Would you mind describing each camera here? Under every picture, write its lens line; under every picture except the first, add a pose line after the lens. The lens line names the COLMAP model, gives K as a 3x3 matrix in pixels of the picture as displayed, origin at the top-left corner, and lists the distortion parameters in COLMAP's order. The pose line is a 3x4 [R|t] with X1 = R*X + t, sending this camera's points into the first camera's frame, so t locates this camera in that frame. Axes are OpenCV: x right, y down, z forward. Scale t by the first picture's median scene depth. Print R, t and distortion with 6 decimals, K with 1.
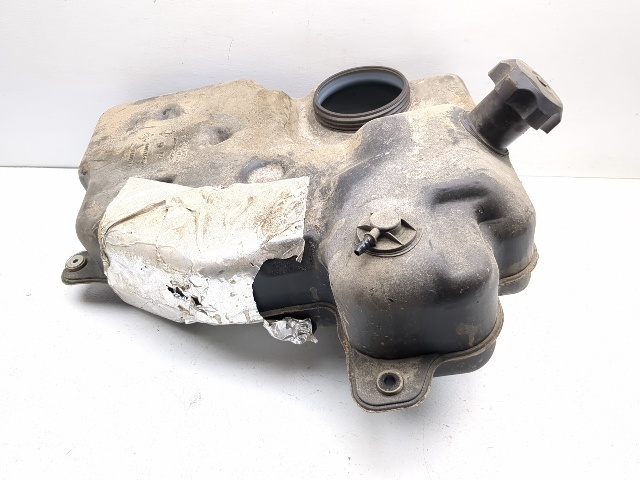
lens RADIAL K [[577.4, 0, 320.0], [0, 577.4, 240.0], [0, 0, 1]] dist [0.004258, 0.002679]
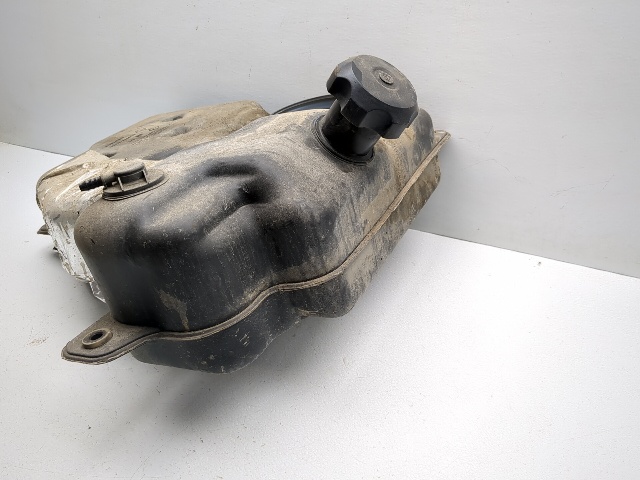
lens RADIAL K [[577.4, 0, 320.0], [0, 577.4, 240.0], [0, 0, 1]] dist [0.004258, 0.002679]
pose [[0.872582, 0.192889, -0.448769, 0.711627], [-0.277820, 0.951637, -0.131159, 0.098761], [0.401766, 0.239124, 0.883970, 0.231523]]
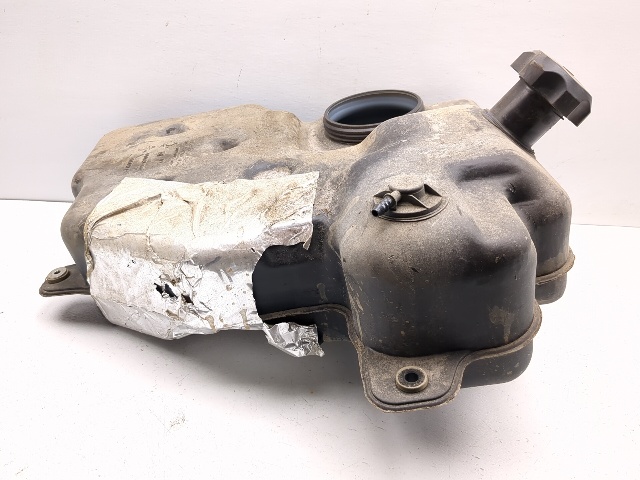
lens RADIAL K [[577.4, 0, 320.0], [0, 577.4, 240.0], [0, 0, 1]] dist [0.004258, 0.002679]
pose [[0.999682, 0.025008, -0.003180, -0.011889], [-0.025150, 0.980705, -0.193869, 0.183175], [-0.001729, 0.193887, 0.981022, 0.121805]]
